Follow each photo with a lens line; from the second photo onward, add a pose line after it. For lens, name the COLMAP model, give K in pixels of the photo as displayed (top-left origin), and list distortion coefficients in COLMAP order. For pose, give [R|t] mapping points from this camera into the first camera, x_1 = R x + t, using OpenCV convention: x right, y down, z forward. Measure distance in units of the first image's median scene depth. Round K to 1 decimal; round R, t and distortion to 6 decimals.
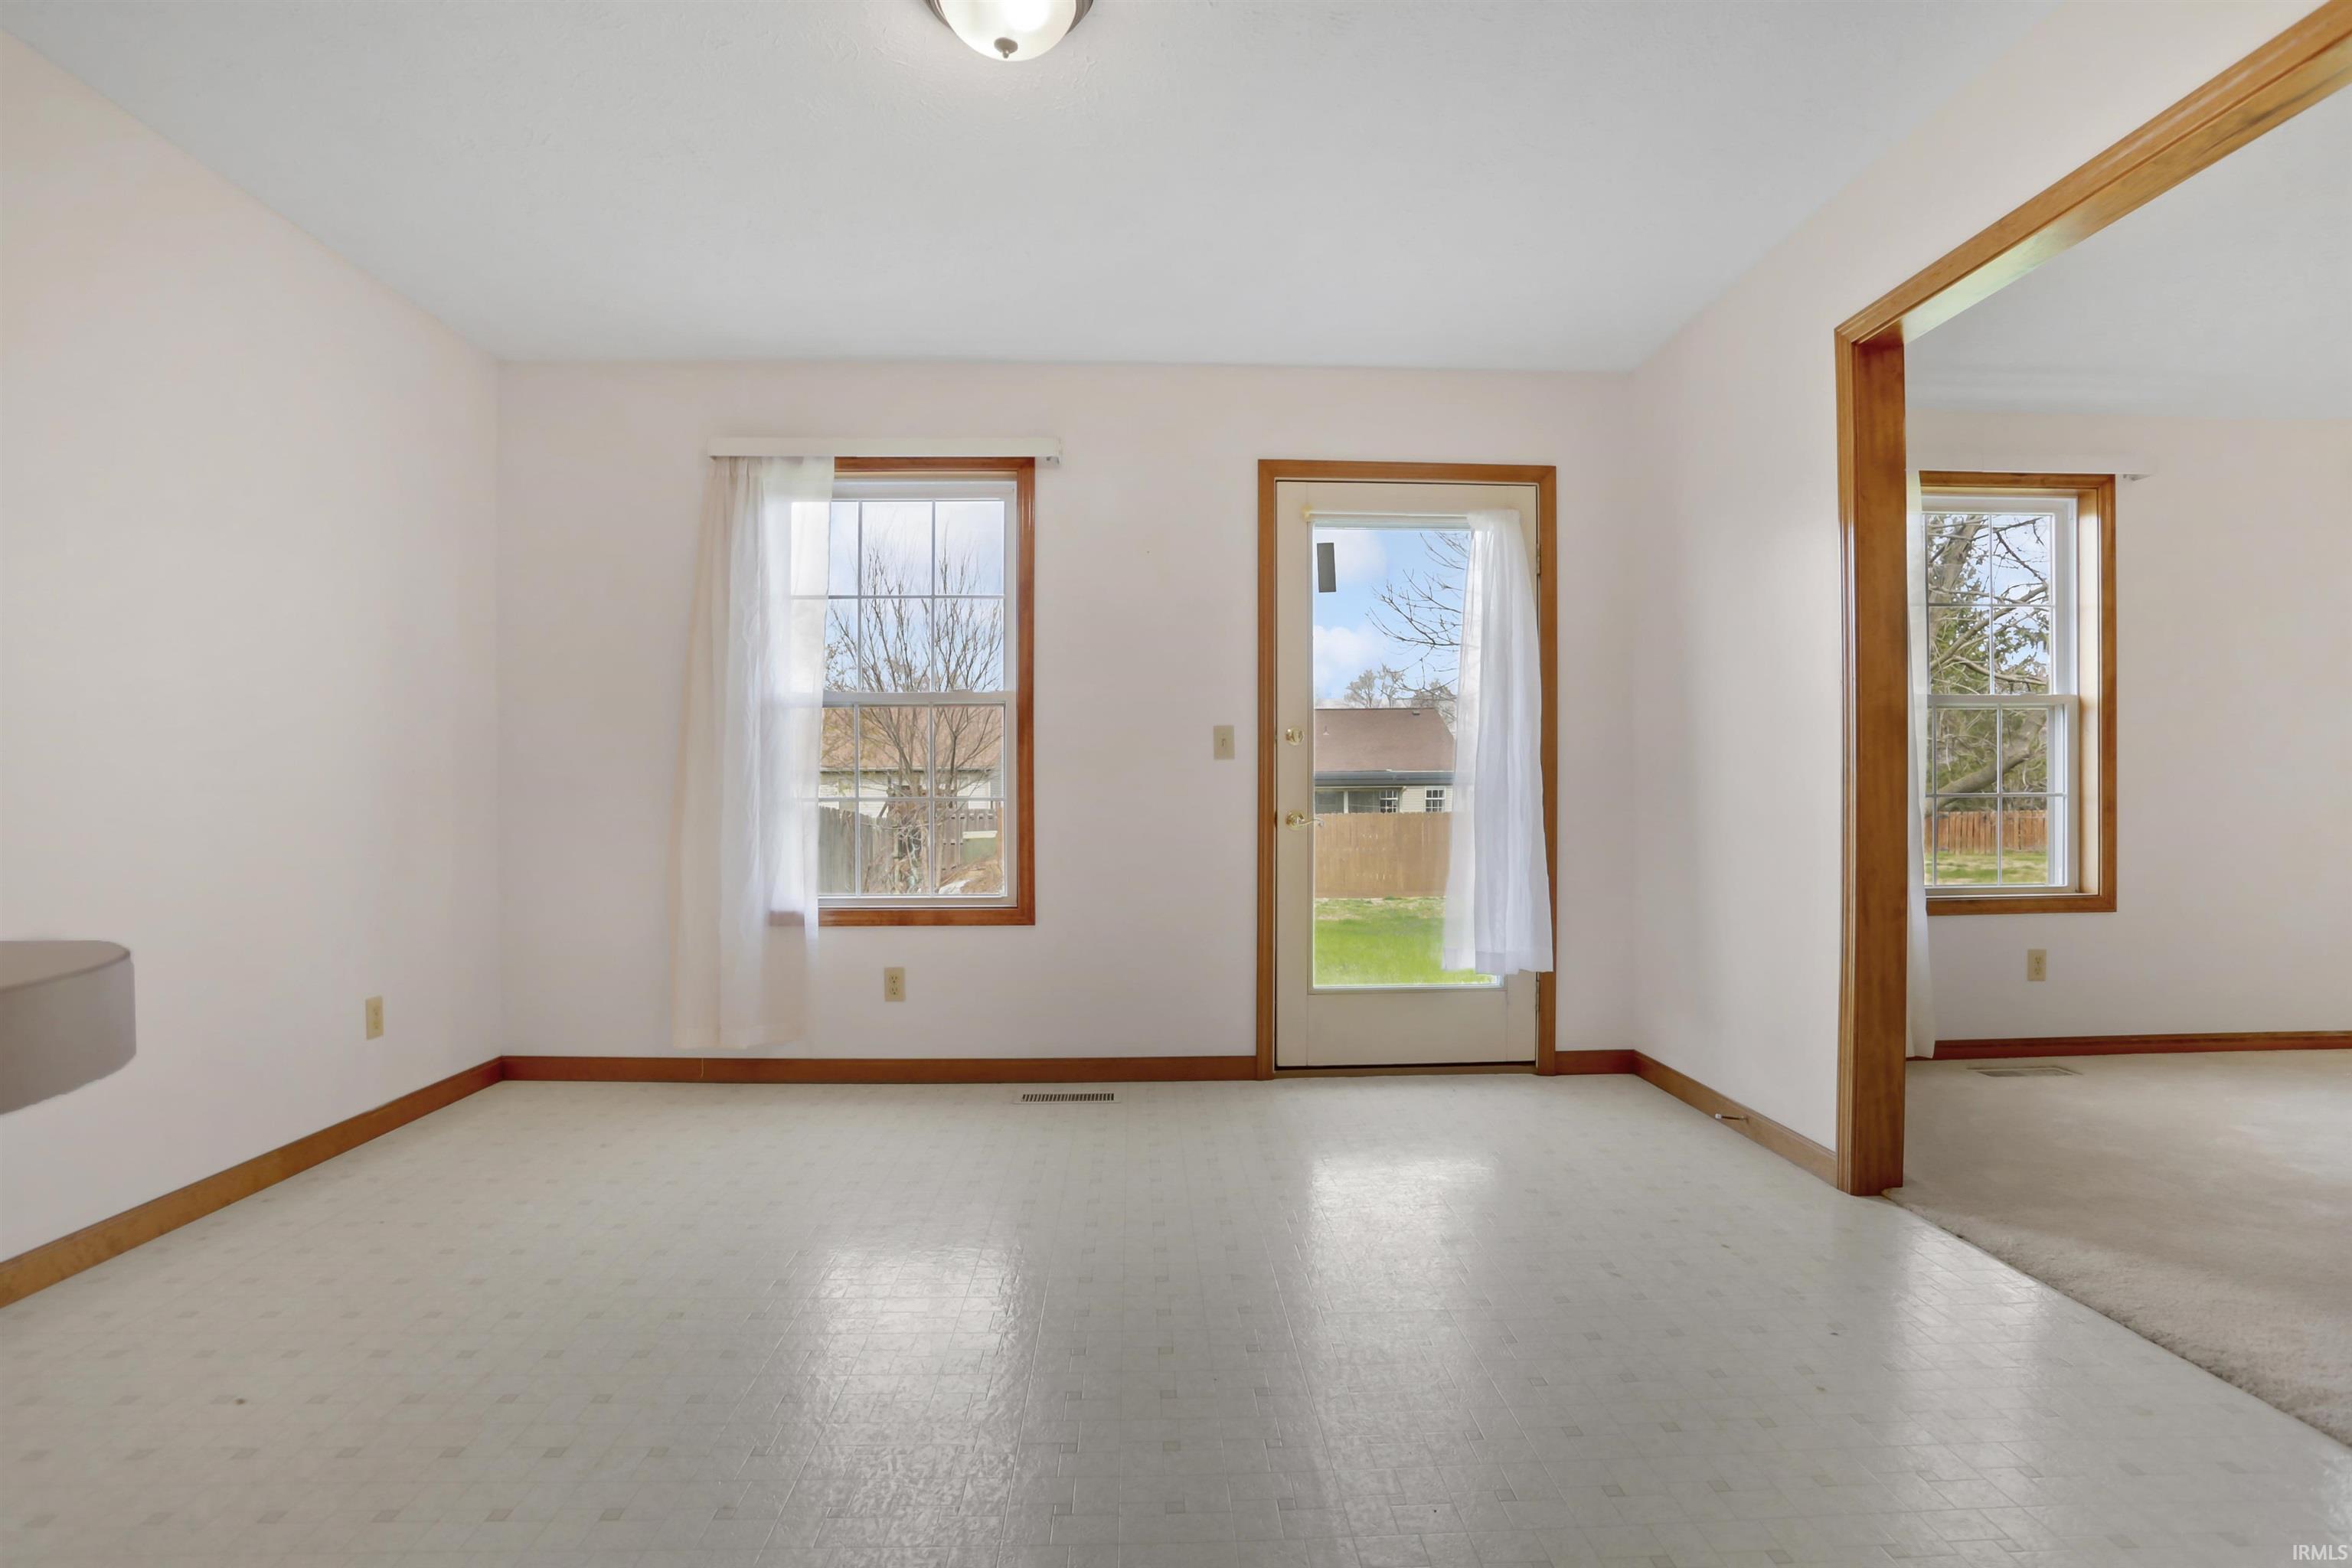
lens RADIAL K [[1188.3, 0, 1181.9], [0, 1188.3, 808.5], [0, 0, 1]] dist [-0.073443, 0.041449]
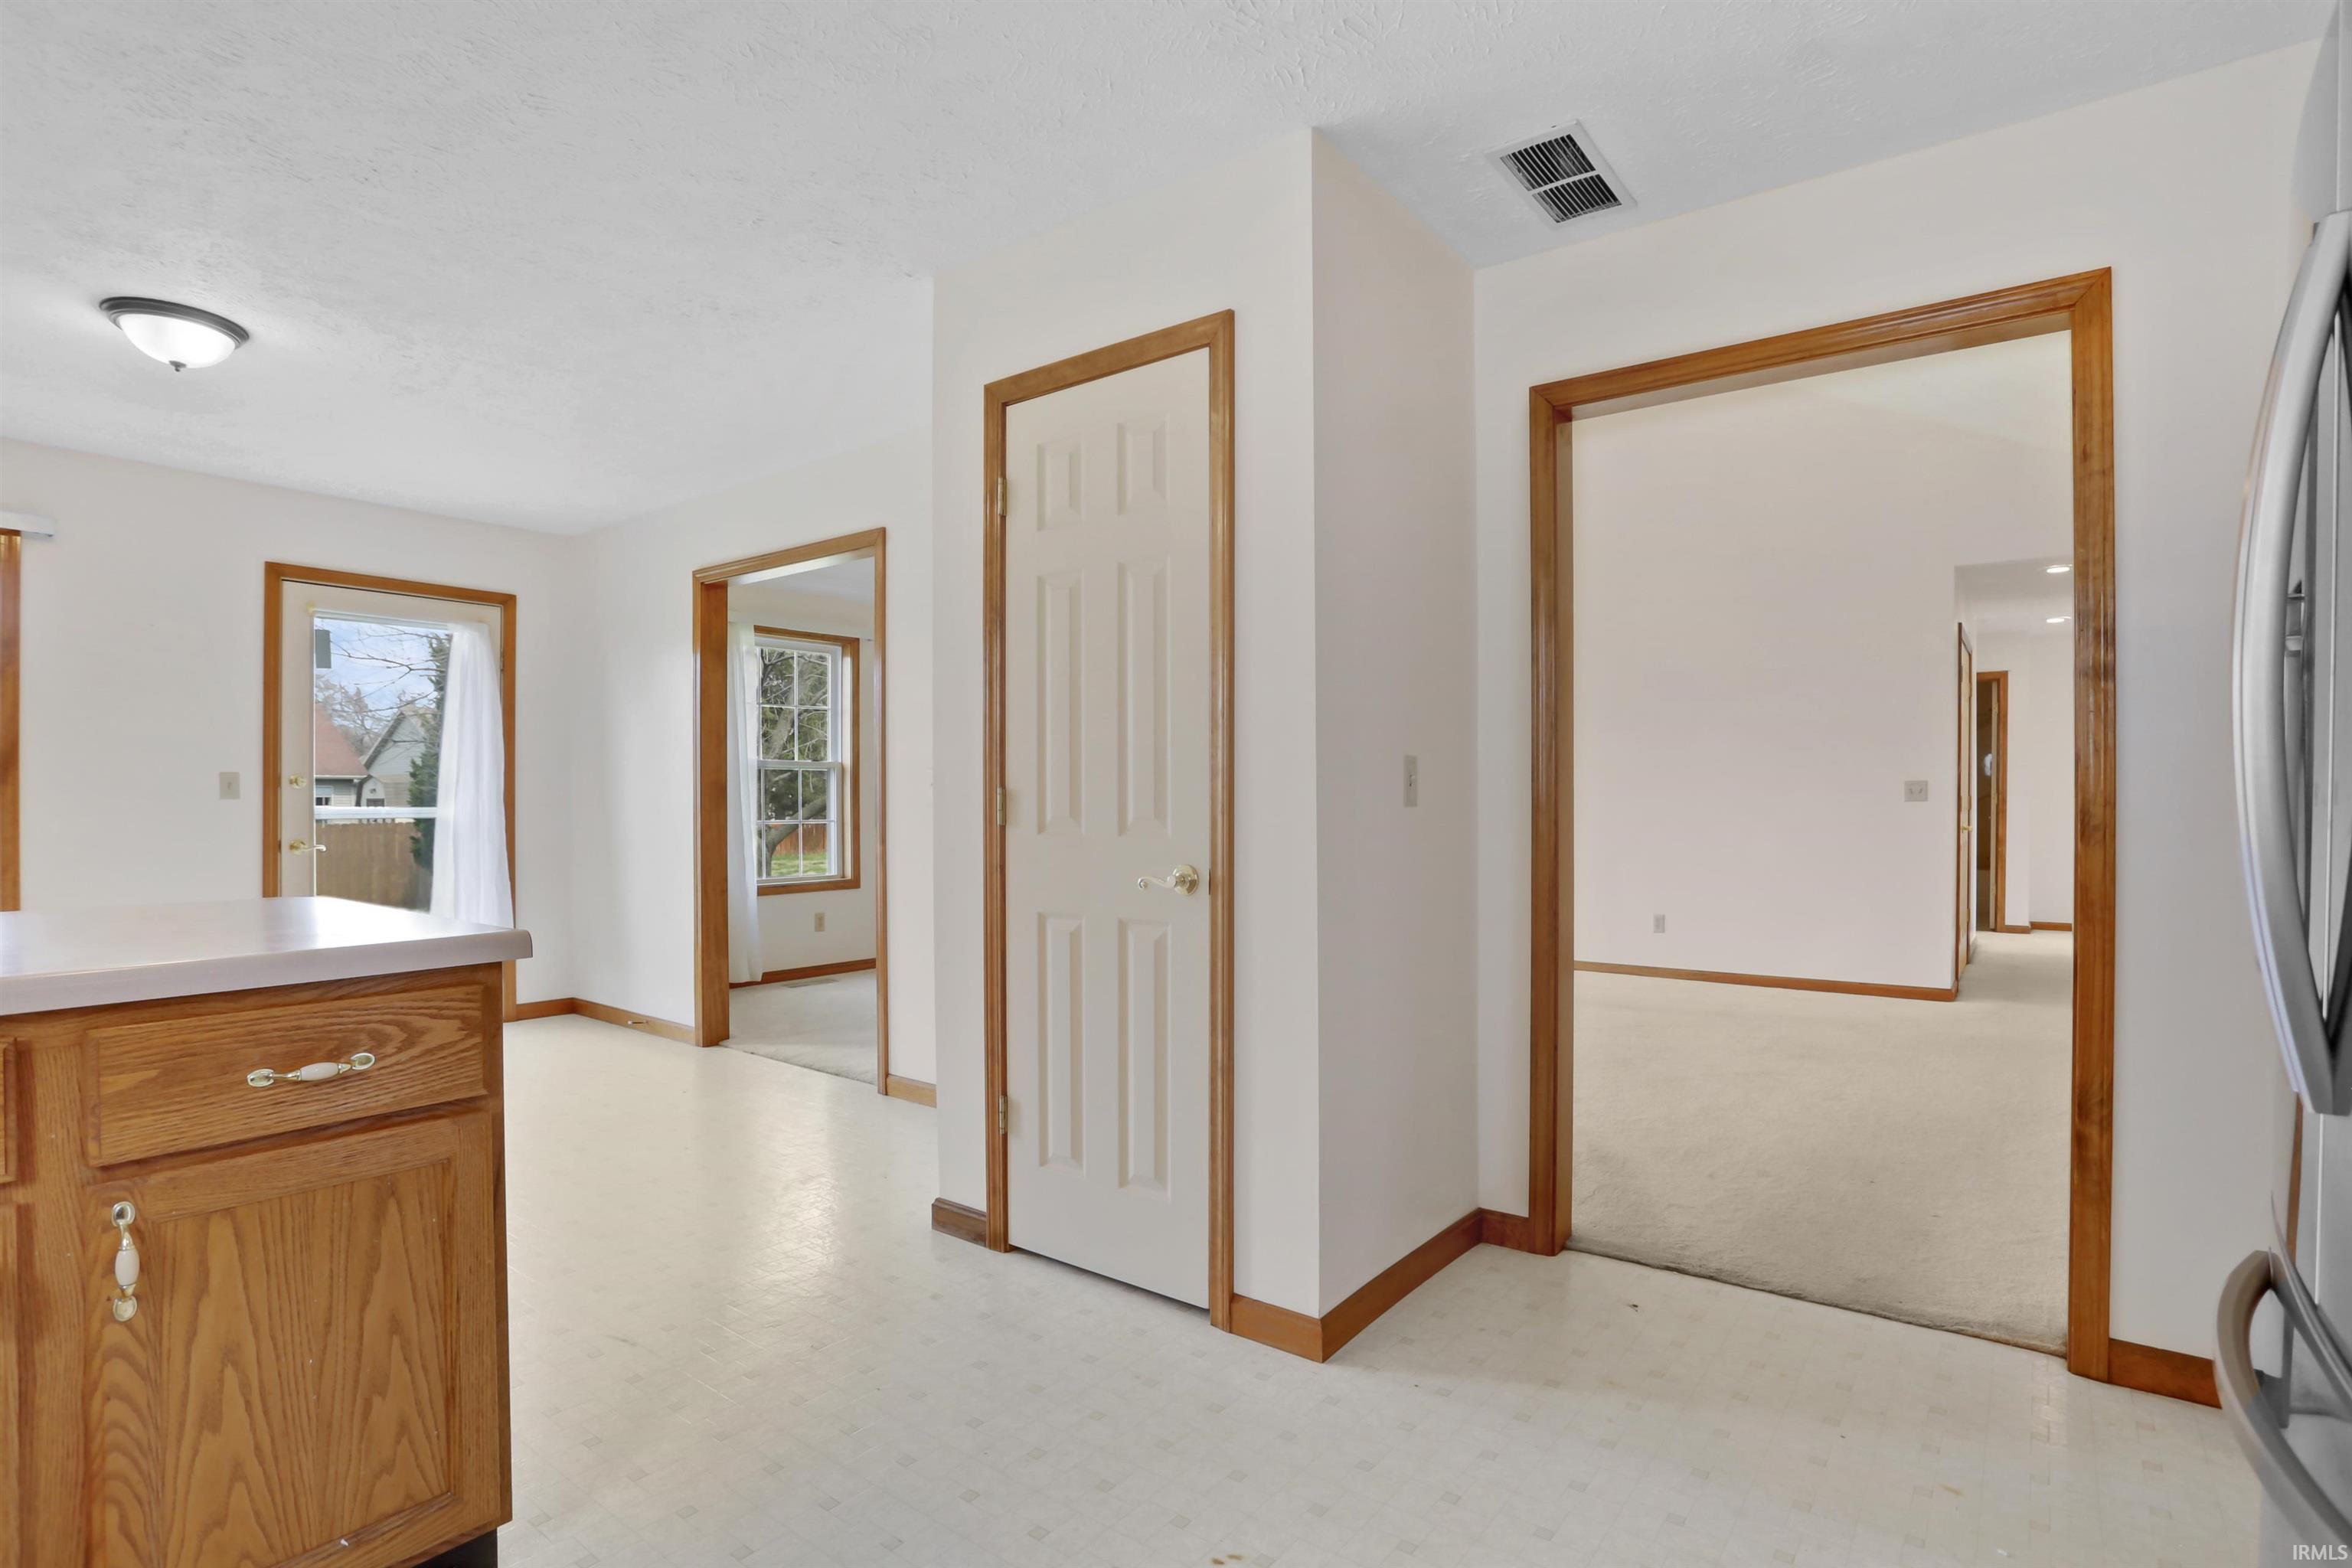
lens RADIAL K [[1188.3, 0, 1181.9], [0, 1188.3, 808.5], [0, 0, 1]] dist [-0.073443, 0.041449]
pose [[0.649092, 0.000202, 0.760710, -0.236491], [0.004759, 0.999979, -0.004326, -0.021516], [-0.760695, 0.006428, 0.649078, -0.544363]]
